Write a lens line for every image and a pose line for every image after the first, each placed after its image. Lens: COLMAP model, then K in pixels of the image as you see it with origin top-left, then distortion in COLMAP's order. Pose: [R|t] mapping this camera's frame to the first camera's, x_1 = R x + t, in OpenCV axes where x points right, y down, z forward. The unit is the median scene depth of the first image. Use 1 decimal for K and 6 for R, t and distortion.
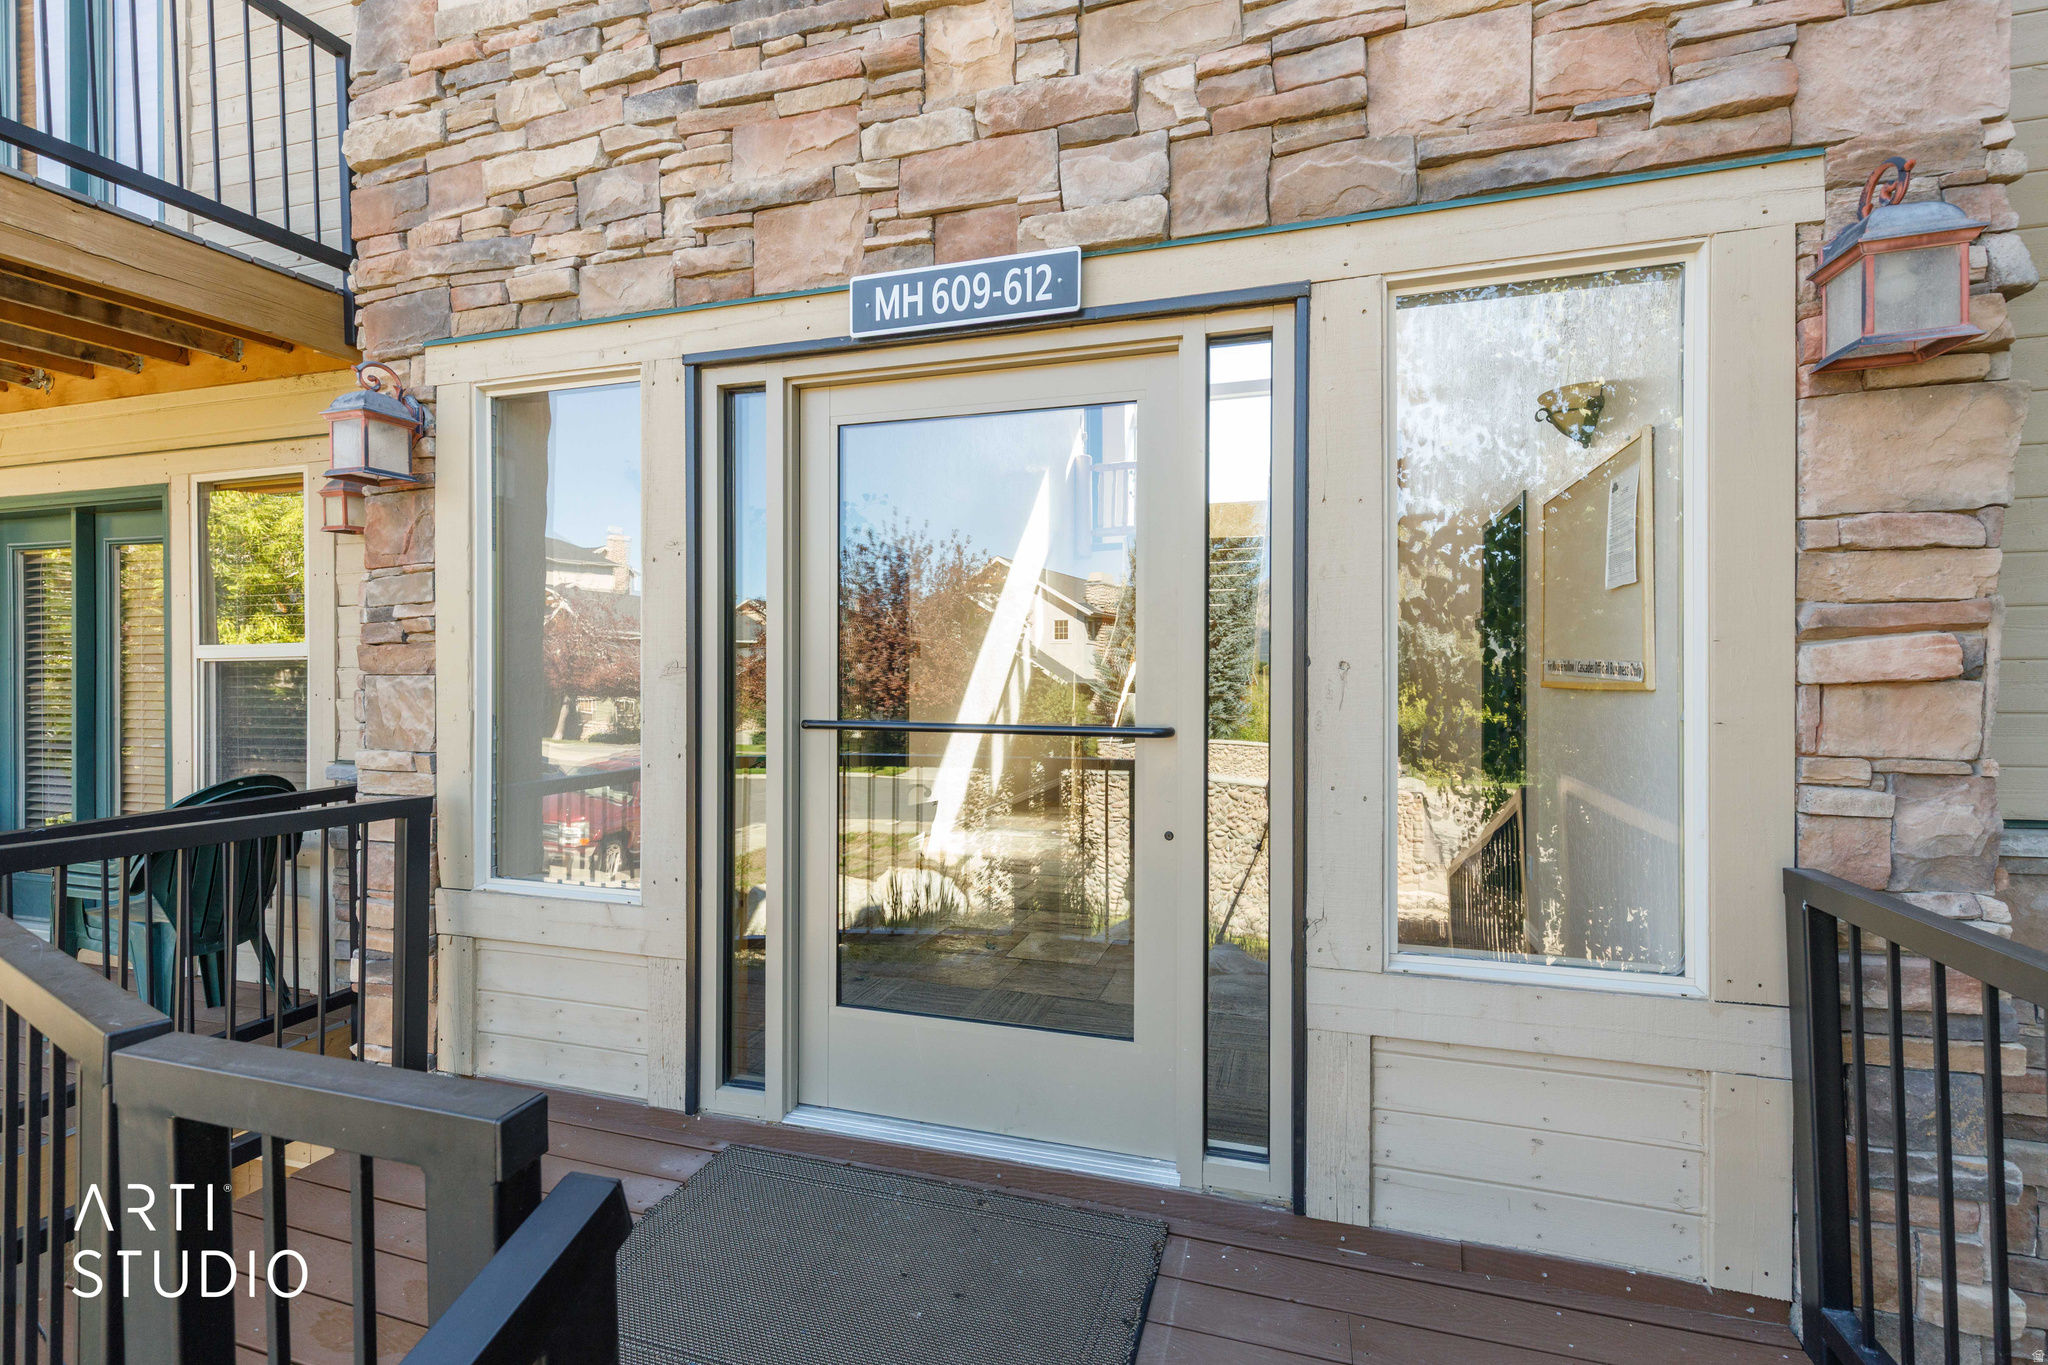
lens RADIAL K [[930.1, 0, 988.5], [0, 930.1, 647.3], [0, 0, 1]] dist [0.012203, -0.000141]
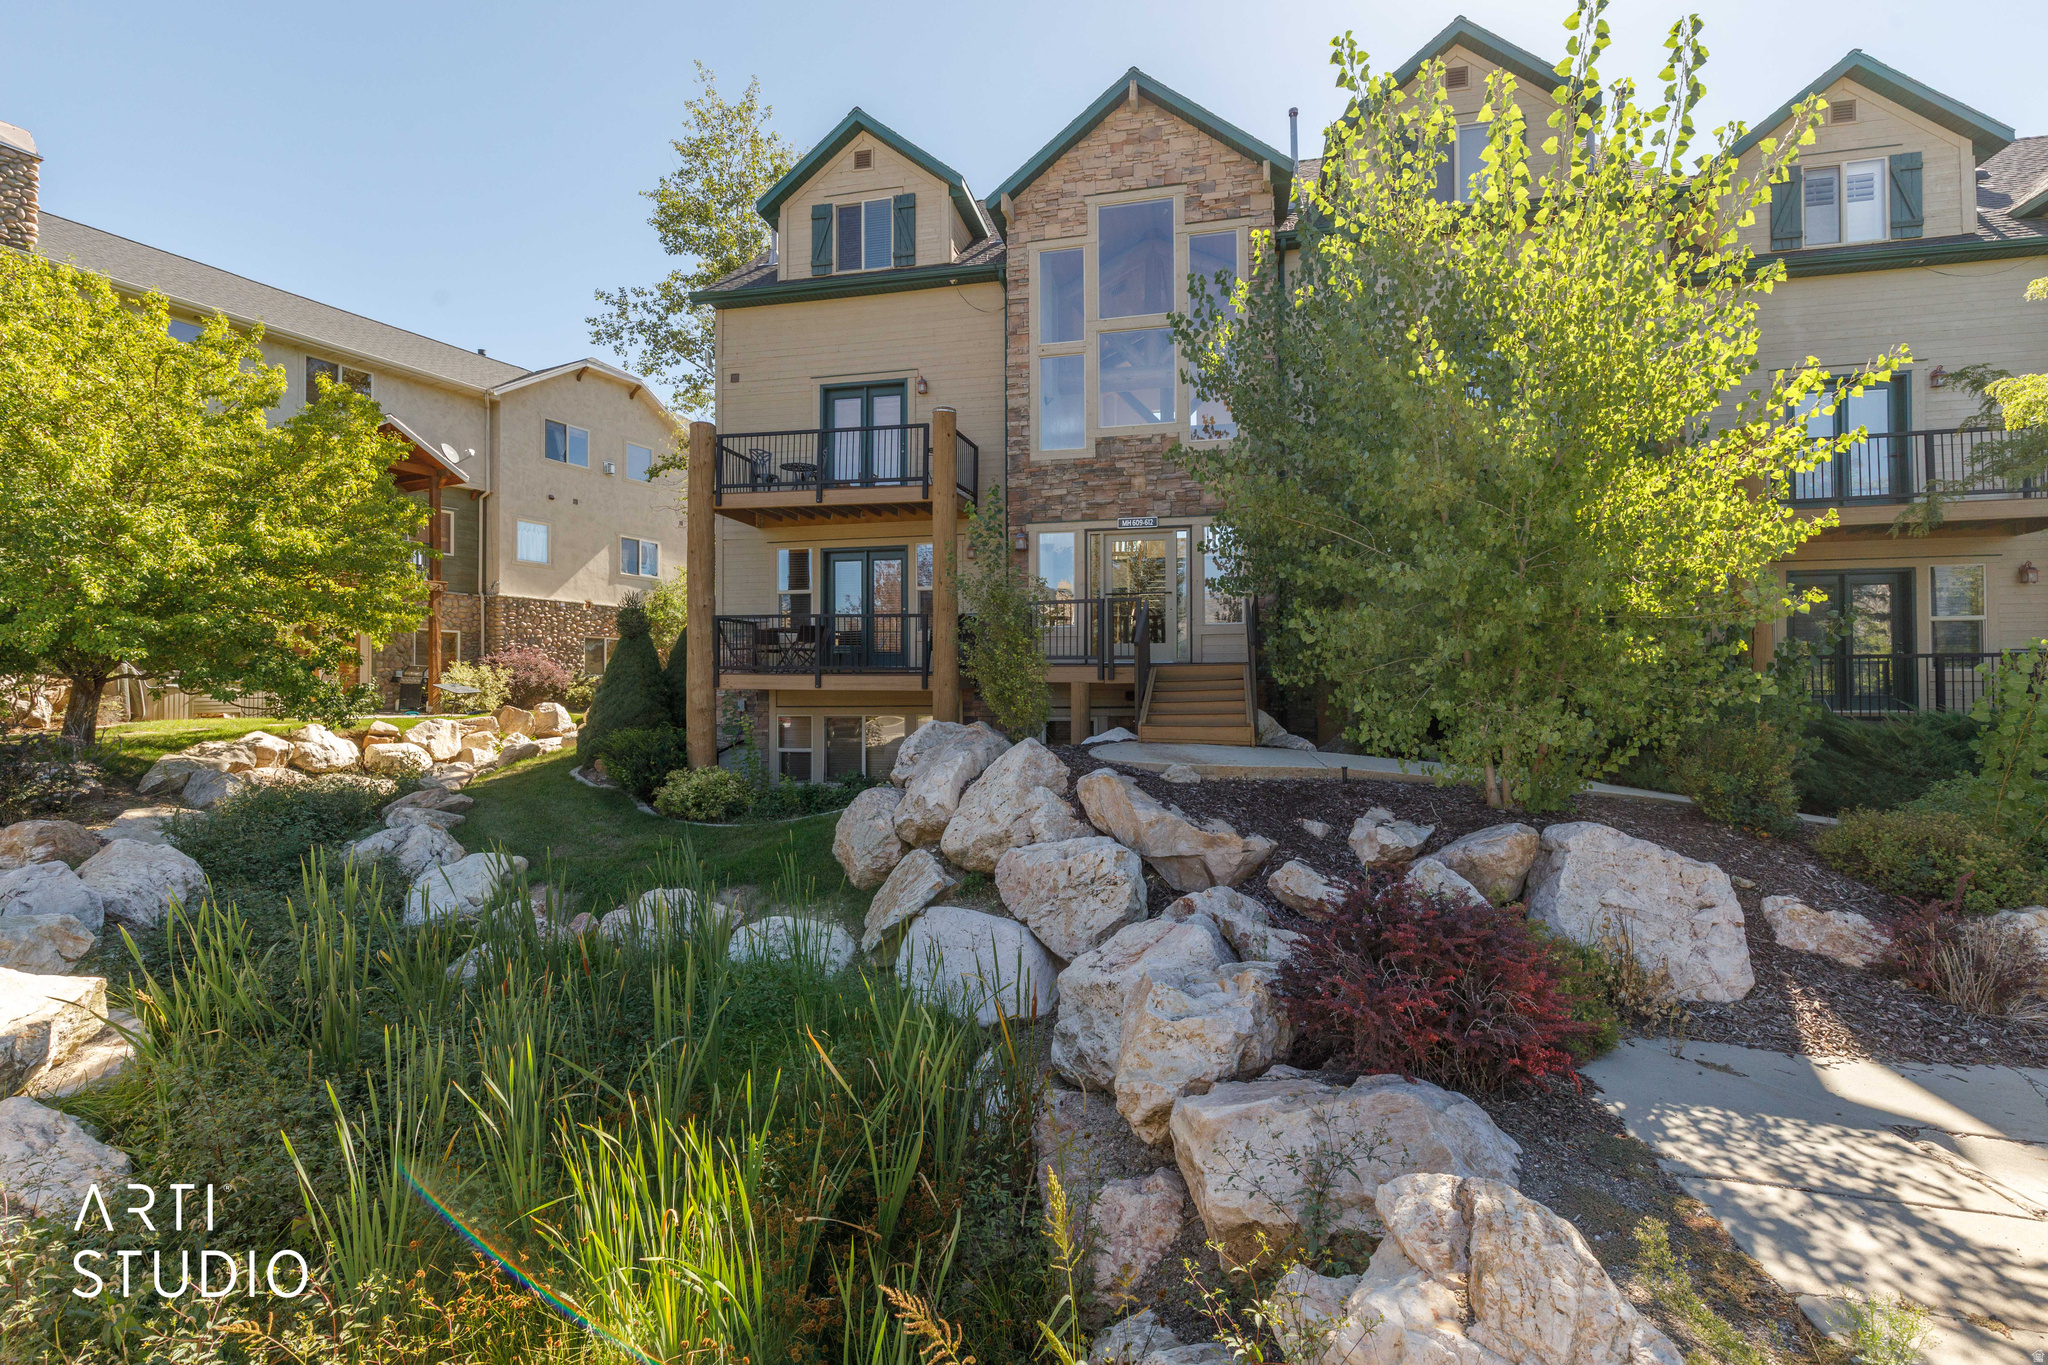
lens RADIAL K [[944.0, 0, 1022.2], [0, 944.0, 620.5], [0, 0, 1]] dist [0.013485, 0.000151]
pose [[0.995717, 0.000365, 0.092448, -1.231063], [0.004630, 0.998540, -0.053811, 0.542620], [-0.092332, 0.054009, 0.994262, -4.604509]]
